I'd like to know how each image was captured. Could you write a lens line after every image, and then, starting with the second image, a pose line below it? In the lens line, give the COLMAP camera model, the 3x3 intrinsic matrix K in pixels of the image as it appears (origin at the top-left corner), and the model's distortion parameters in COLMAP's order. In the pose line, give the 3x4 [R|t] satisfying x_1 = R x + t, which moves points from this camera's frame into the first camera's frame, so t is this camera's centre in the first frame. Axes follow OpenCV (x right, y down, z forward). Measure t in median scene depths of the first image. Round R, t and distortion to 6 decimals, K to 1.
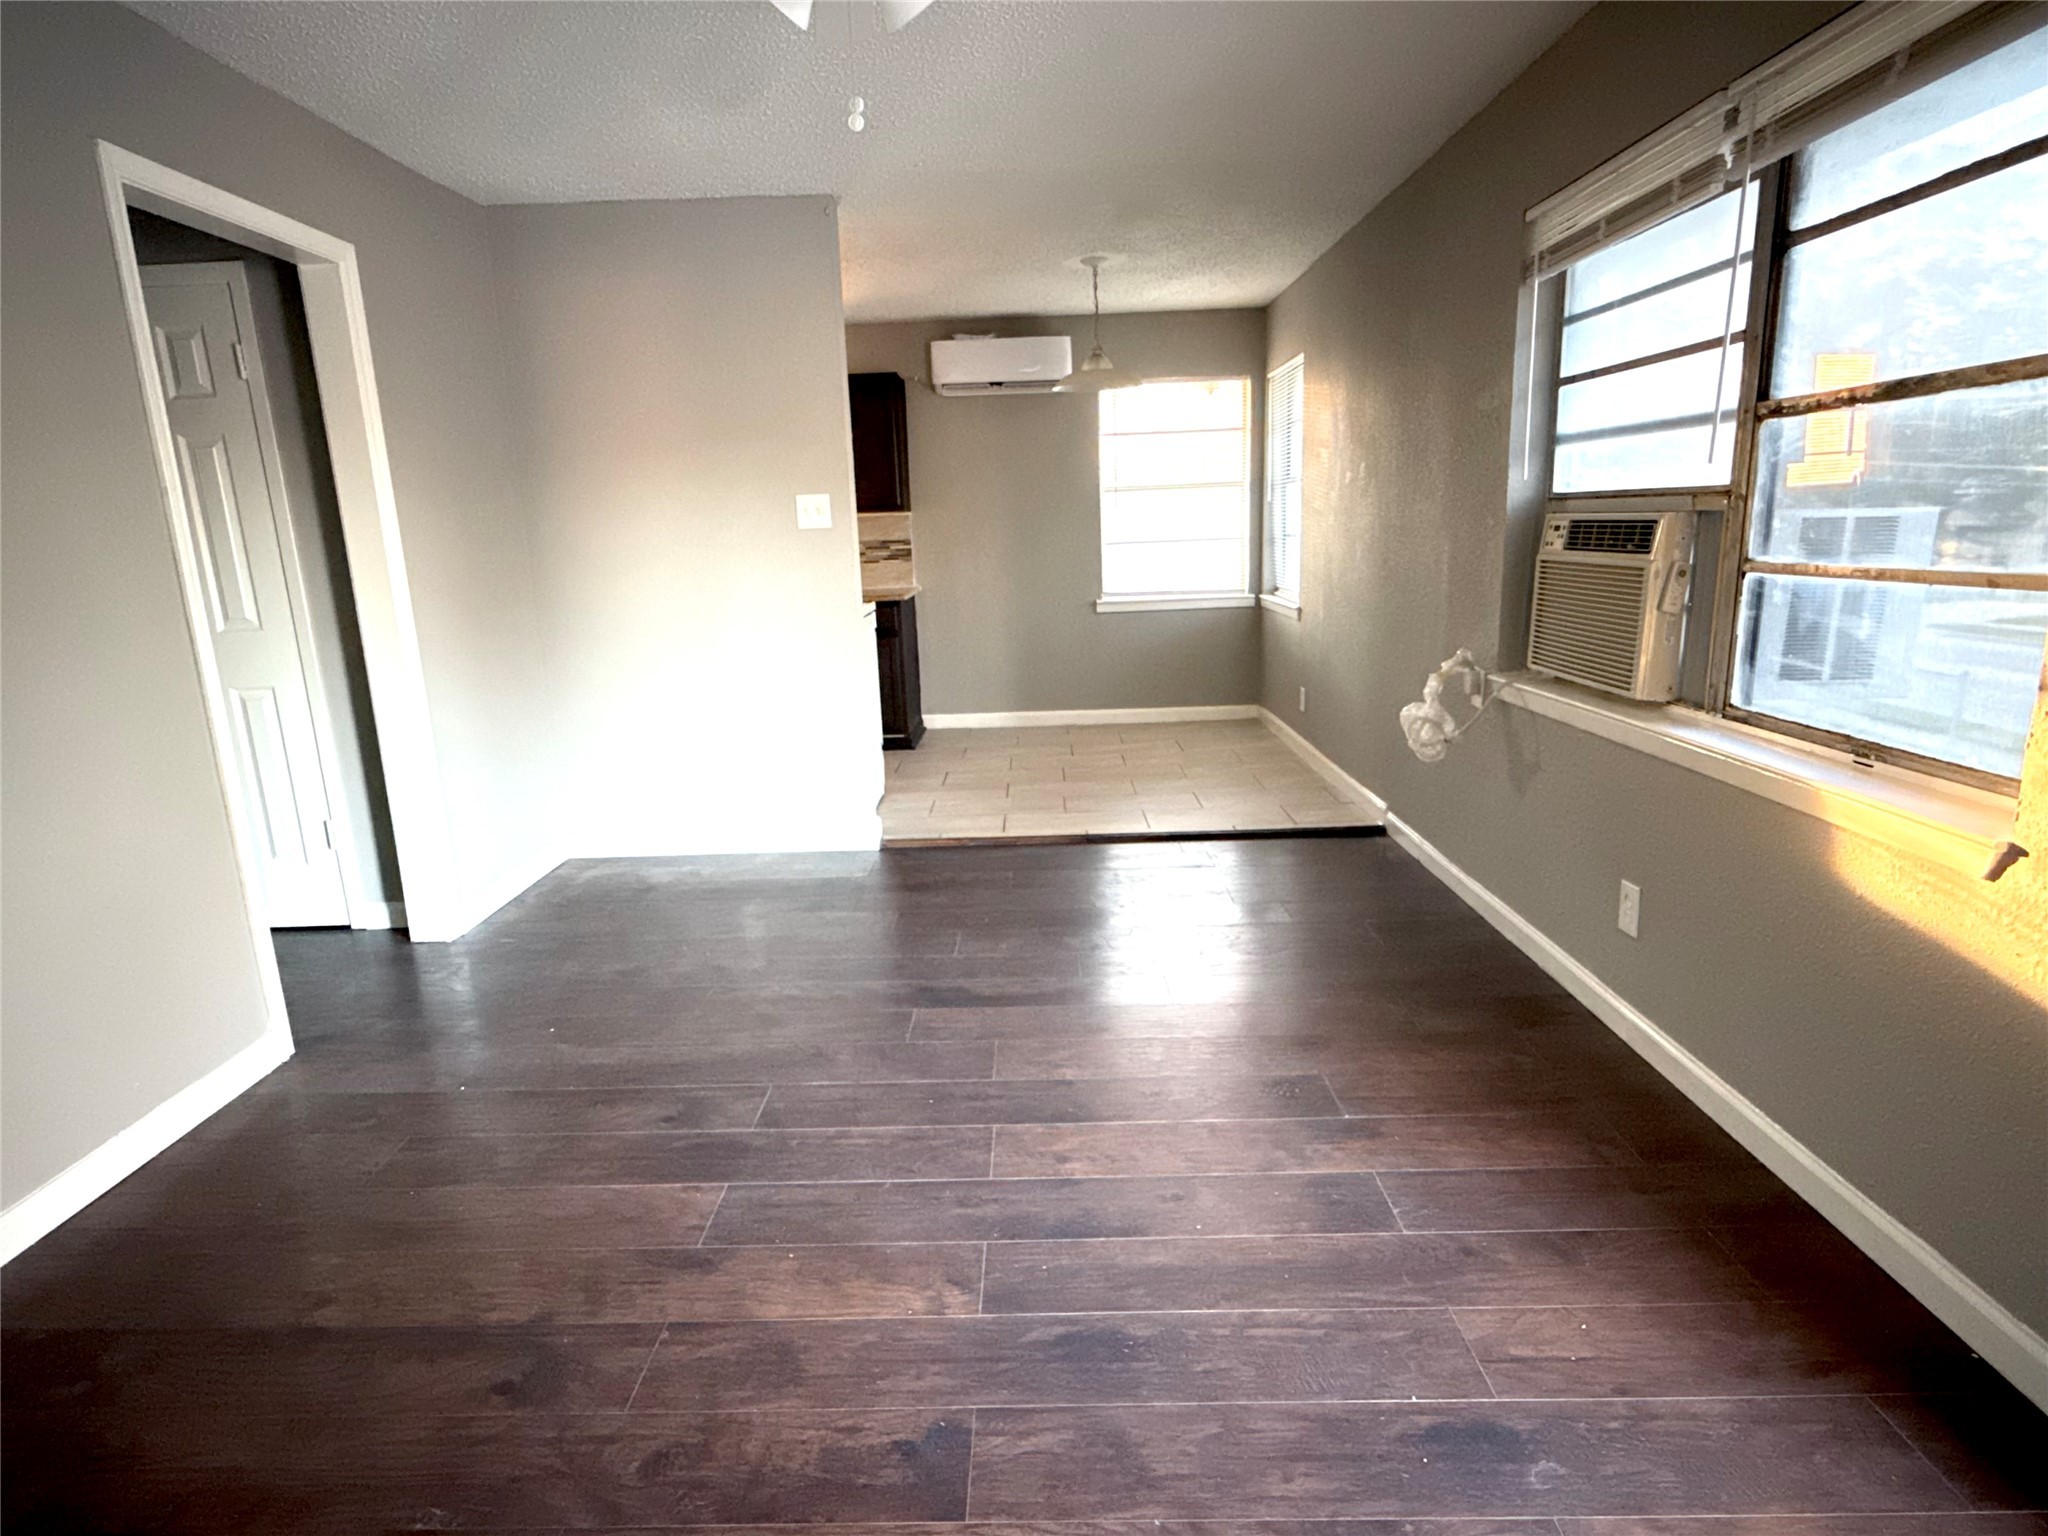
lens RADIAL K [[1082.2, 0, 1013.5], [0, 1082.2, 770.9], [0, 0, 1]] dist [-0.004141, 0.000886]
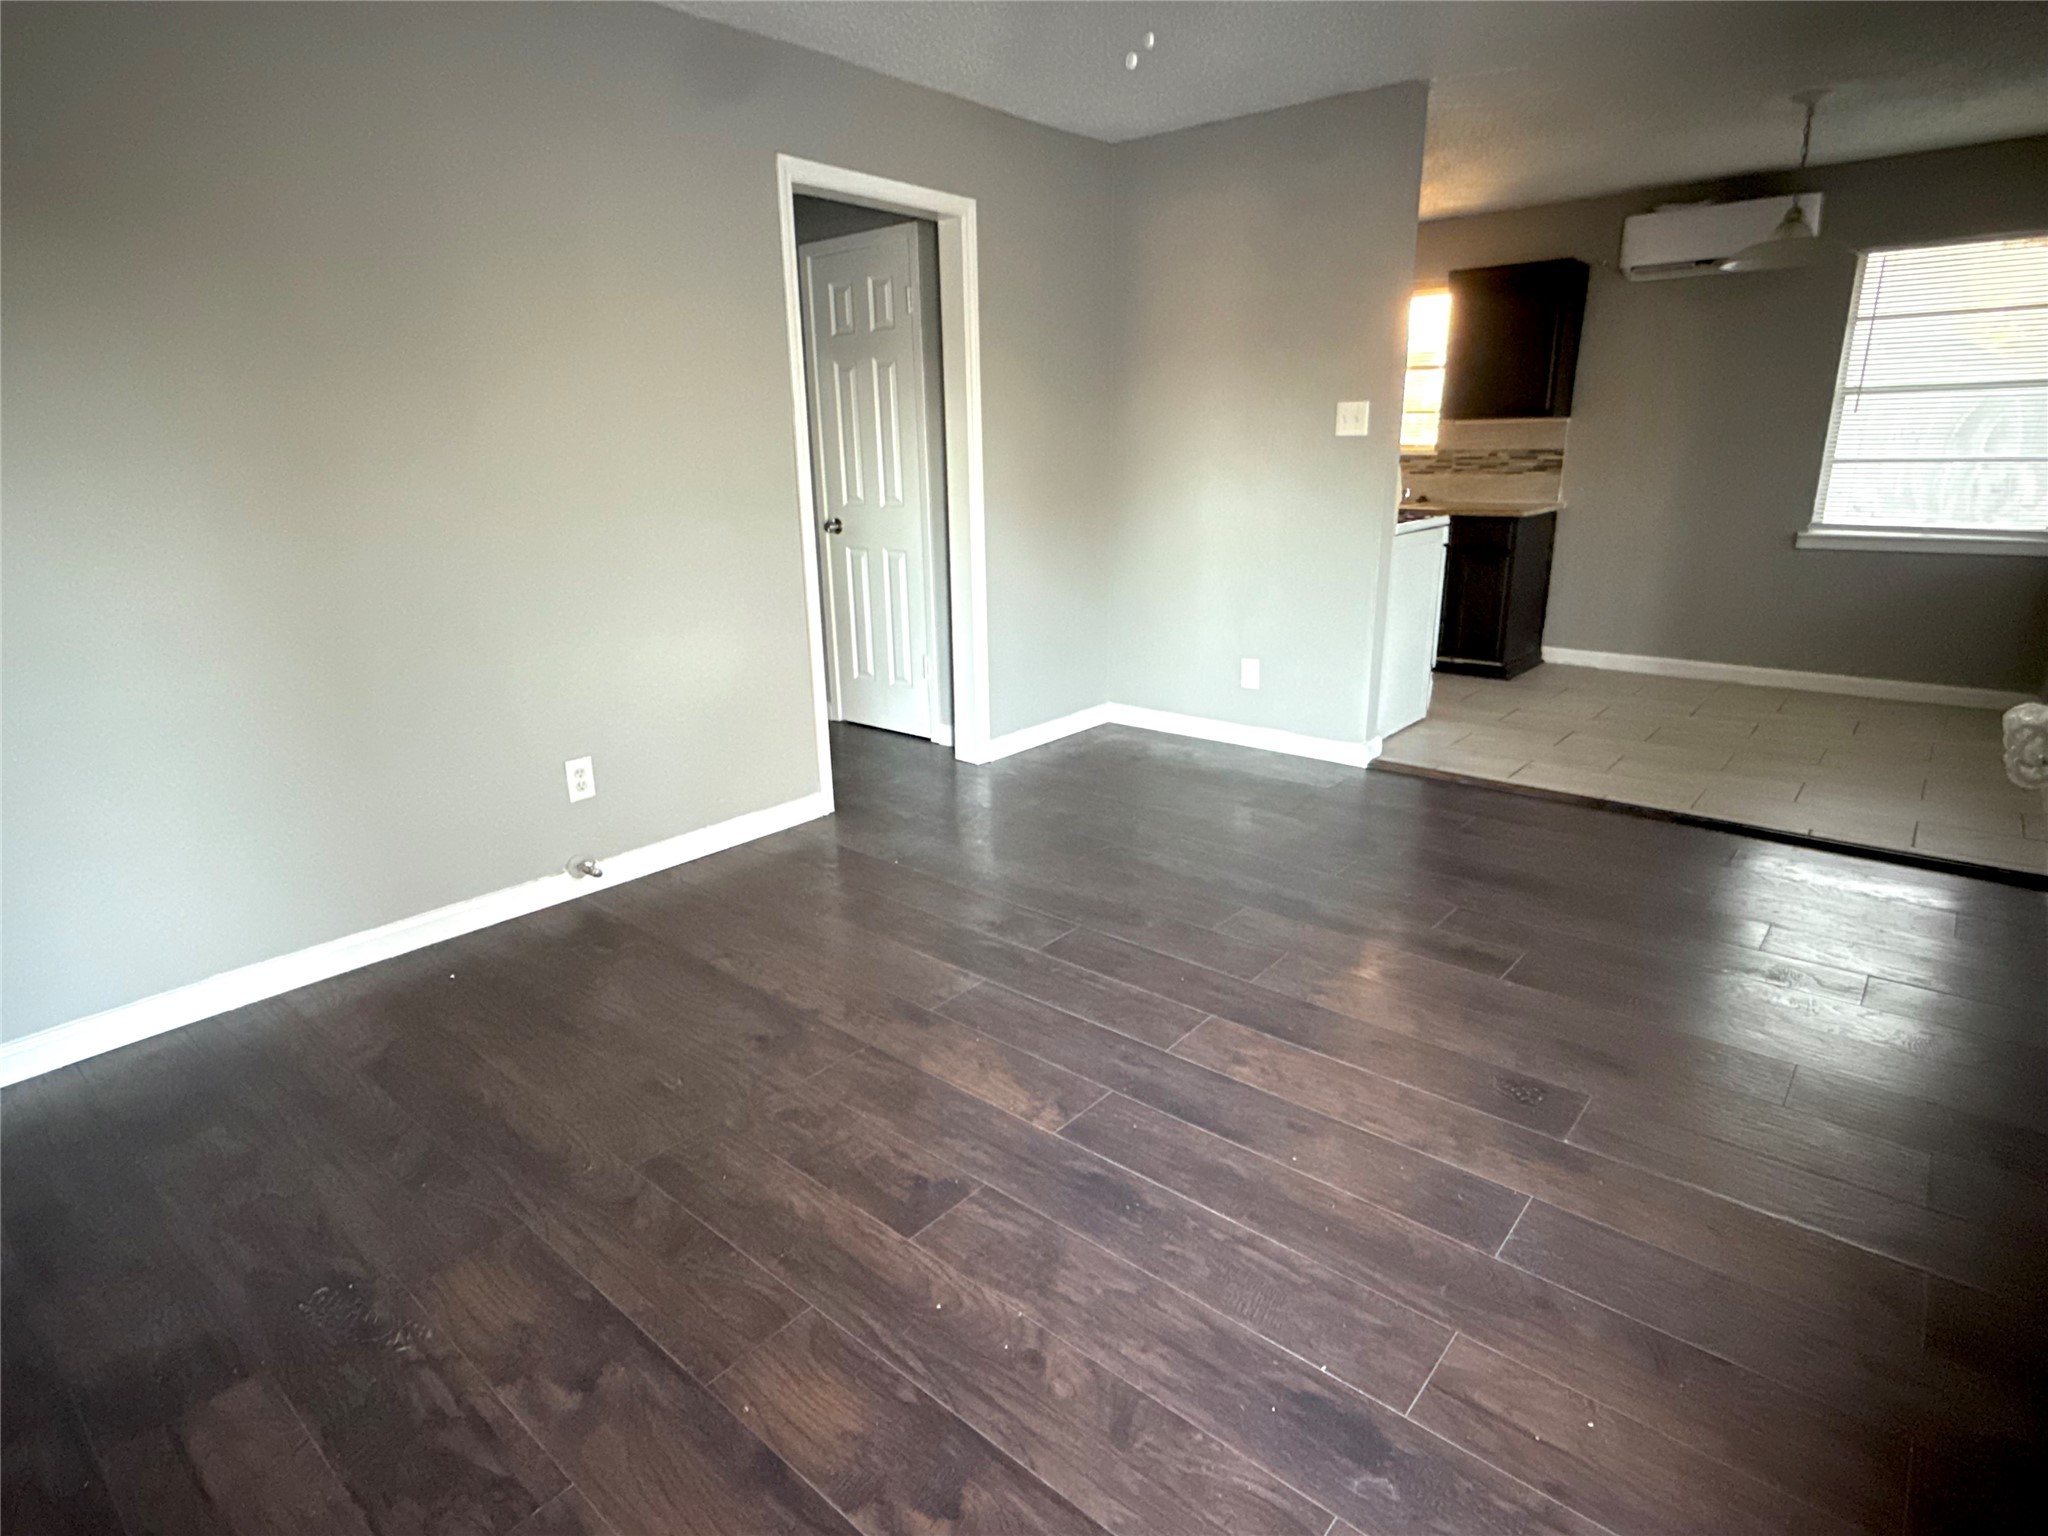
lens RADIAL K [[1082.2, 0, 1015.6], [0, 1082.2, 757.5], [0, 0, 1]] dist [-0.004141, 0.000886]
pose [[0.774748, 0.197084, -0.600769, 0.389807], [-0.151516, 0.980363, 0.126217, -0.022793], [0.613847, -0.006760, 0.789396, 0.042266]]
